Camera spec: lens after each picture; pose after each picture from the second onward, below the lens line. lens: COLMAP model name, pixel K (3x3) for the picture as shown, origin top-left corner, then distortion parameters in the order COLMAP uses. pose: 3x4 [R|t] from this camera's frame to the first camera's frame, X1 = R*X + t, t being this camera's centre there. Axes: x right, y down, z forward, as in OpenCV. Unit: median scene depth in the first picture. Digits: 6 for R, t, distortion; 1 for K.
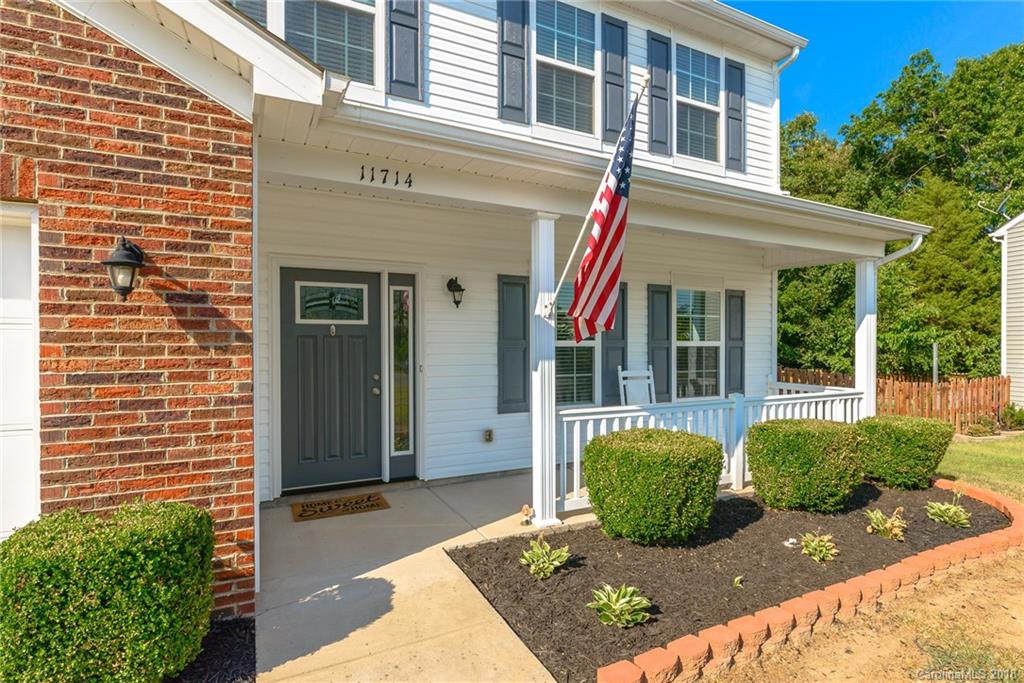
lens RADIAL K [[495.0, 0, 512.0], [0, 495.0, 341.5], [0, 0, 1]] dist [-0.001358, -0.000242]
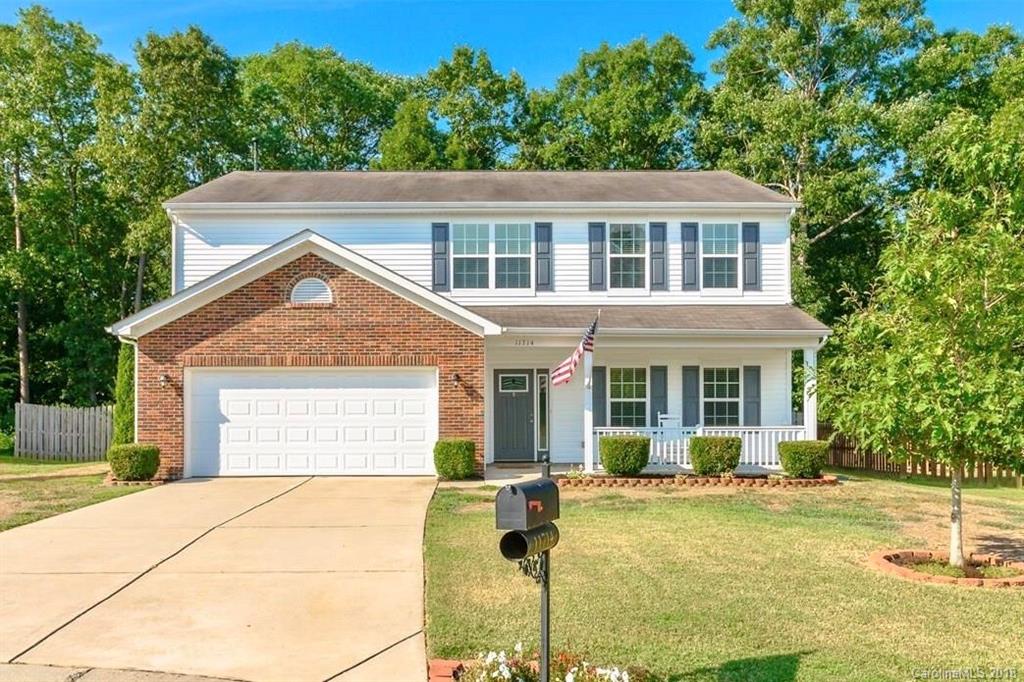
lens RADIAL K [[595.0, 0, 512.0], [0, 595.0, 341.0], [0, 0, 1]] dist [-0.001304, -0.000073]
pose [[0.908700, -0.046265, -0.414878, 0.698634], [0.003858, 0.994728, -0.102477, 0.012146], [0.417432, 0.091520, 0.904088, -1.357504]]
